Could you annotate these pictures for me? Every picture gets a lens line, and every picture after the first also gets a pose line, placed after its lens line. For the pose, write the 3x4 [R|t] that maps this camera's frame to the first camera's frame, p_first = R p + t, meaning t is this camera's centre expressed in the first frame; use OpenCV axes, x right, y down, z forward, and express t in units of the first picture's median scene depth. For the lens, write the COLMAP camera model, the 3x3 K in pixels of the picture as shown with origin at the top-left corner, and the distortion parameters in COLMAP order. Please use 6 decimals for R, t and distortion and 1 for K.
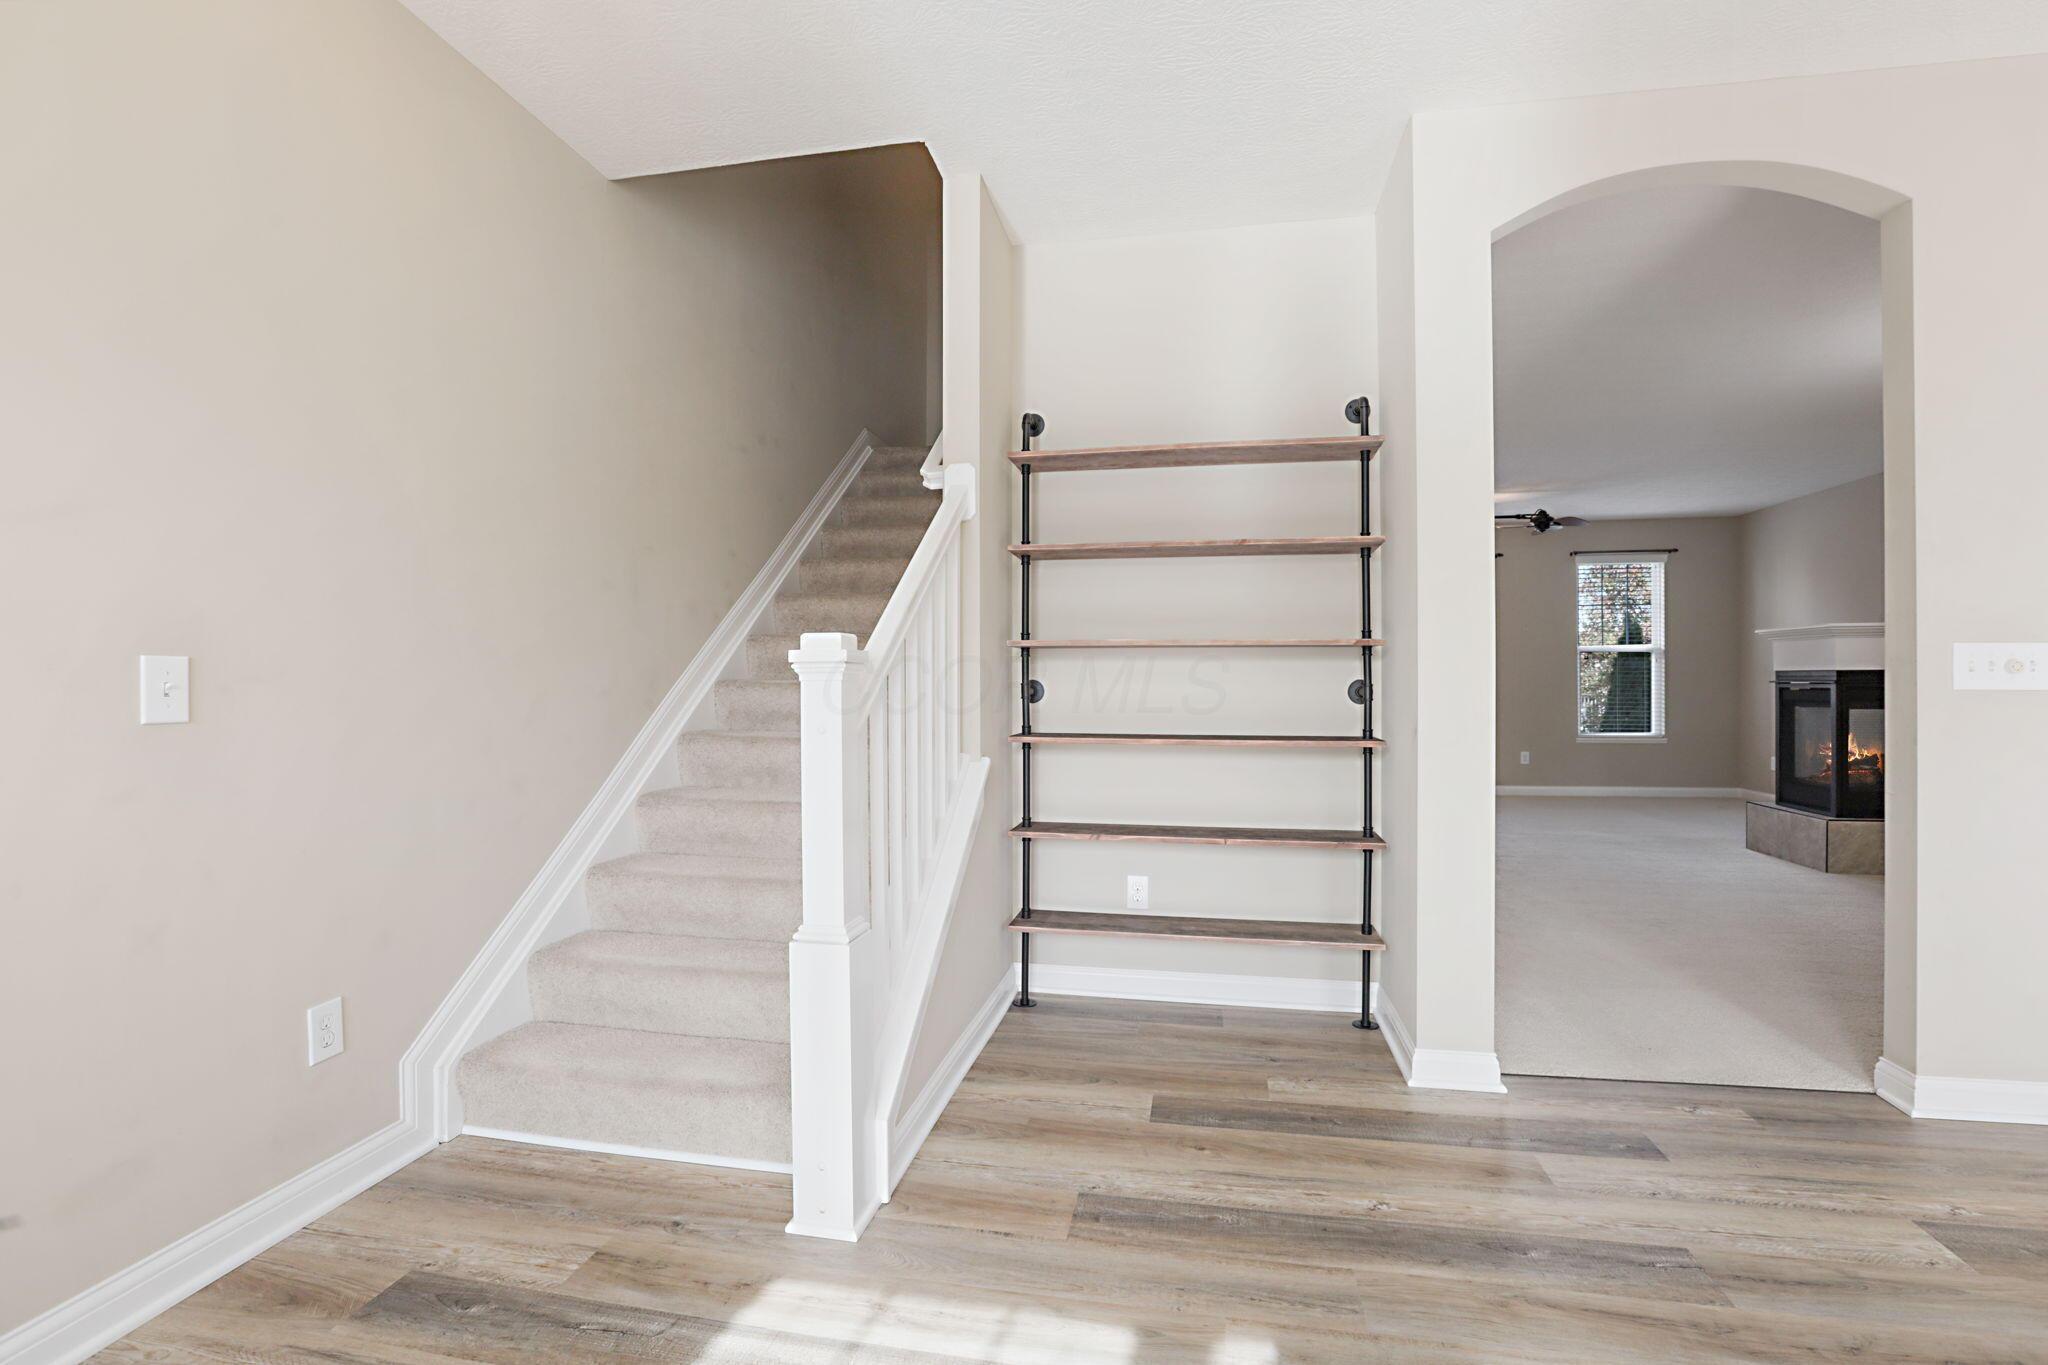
lens RADIAL K [[926.6, 0, 1023.0], [0, 926.6, 687.4], [0, 0, 1]] dist [-0.022530, 0.000142]
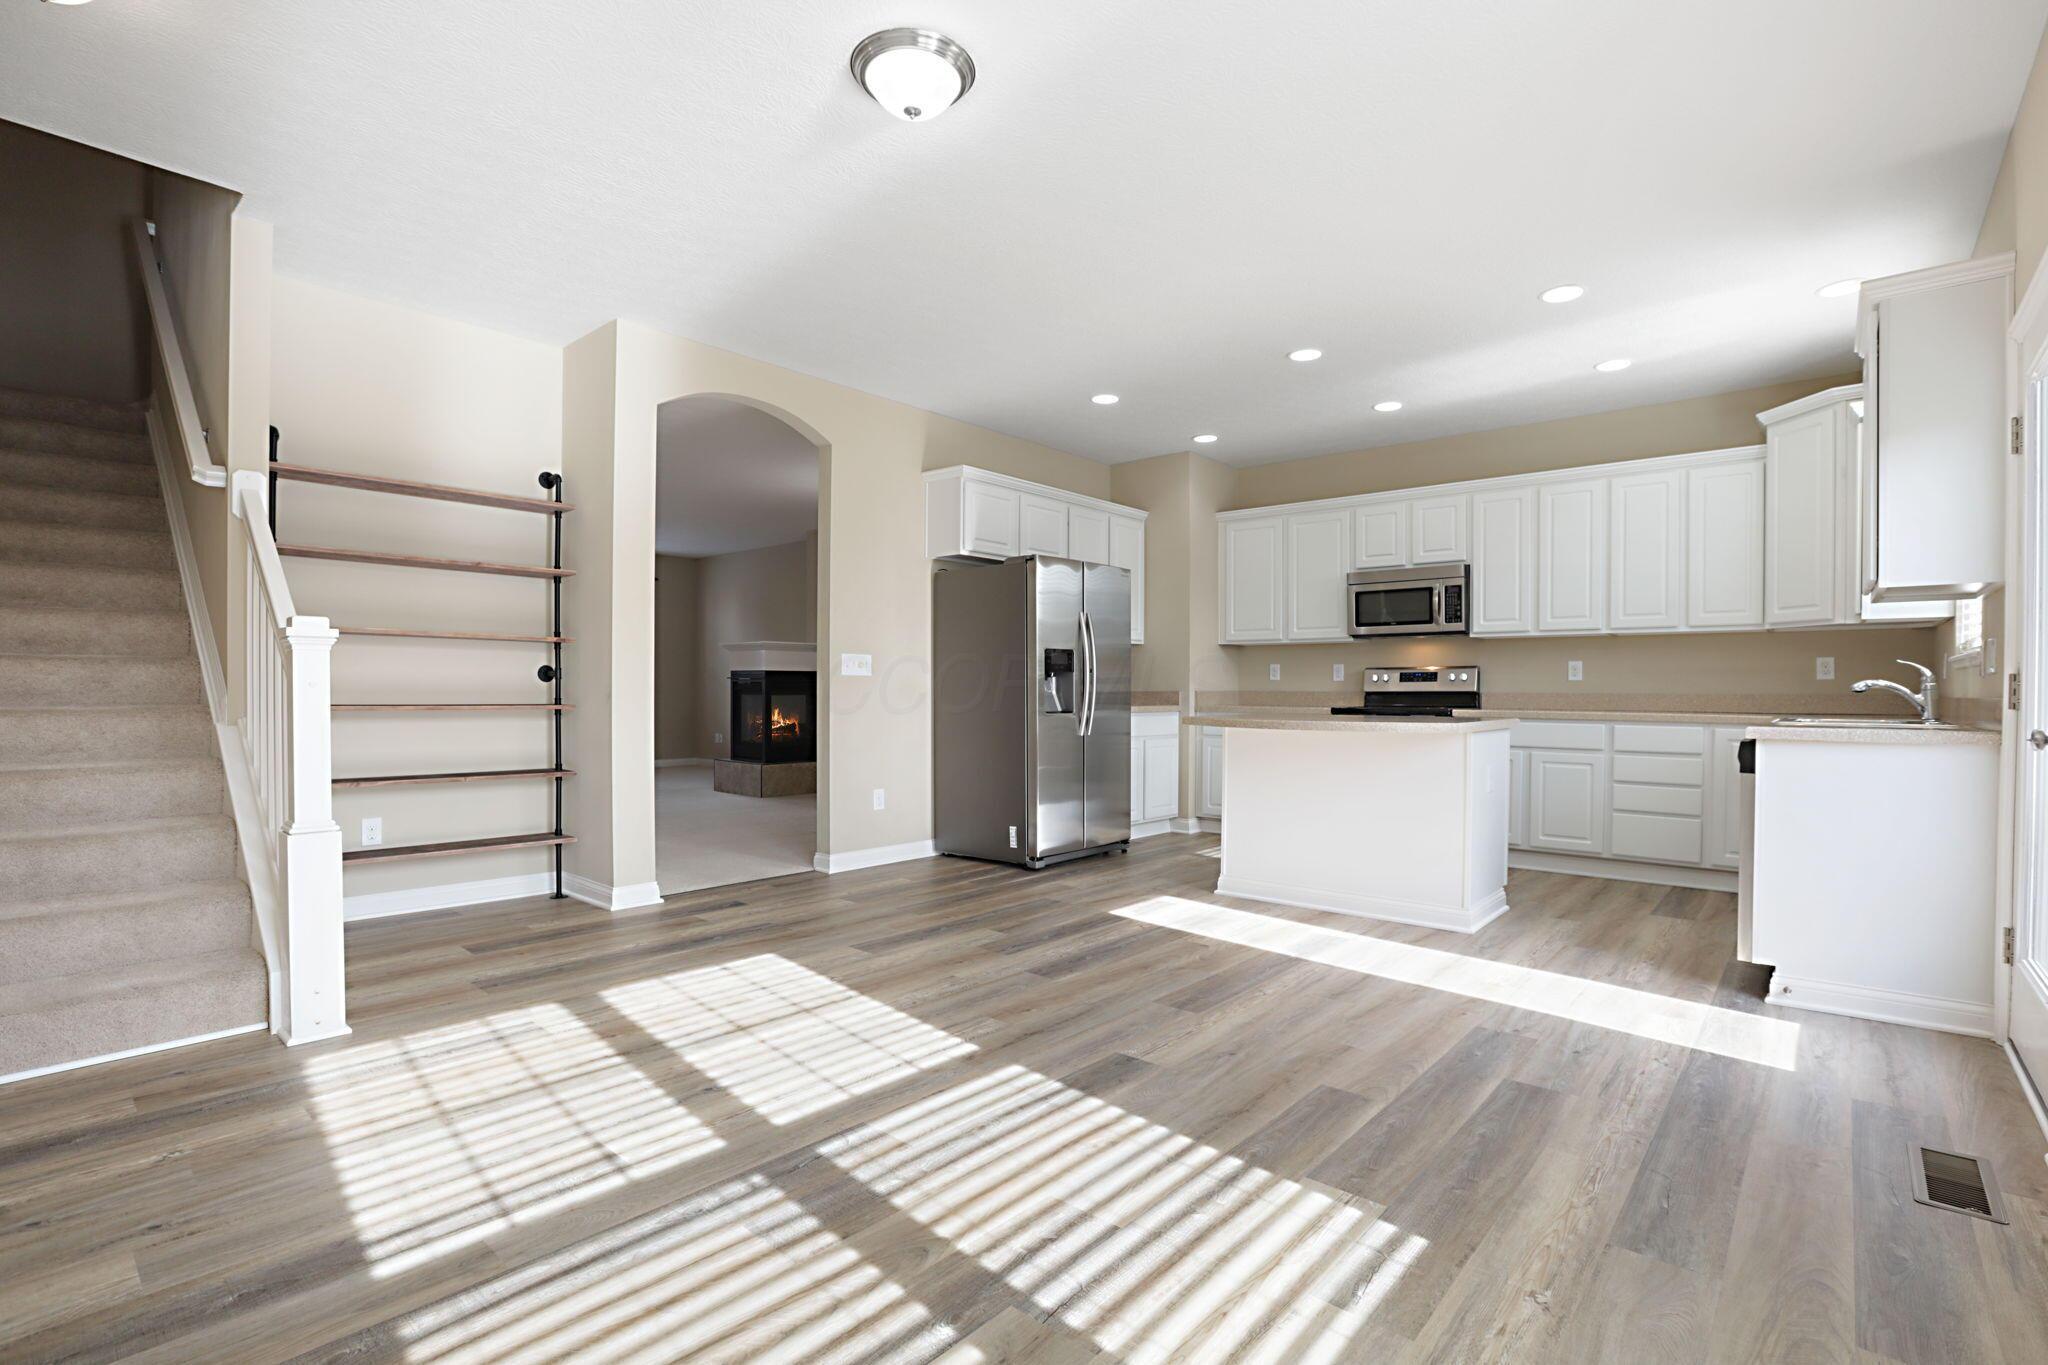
lens RADIAL K [[955.8, 0, 1024.0], [0, 955.8, 682.5], [0, 0, 1]] dist [-0.022684, -0.000114]
pose [[0.506135, 0.011228, 0.862381, -0.316282], [-0.002459, 0.999930, -0.011576, 0.019759], [-0.862451, 0.003739, 0.506127, -0.233735]]
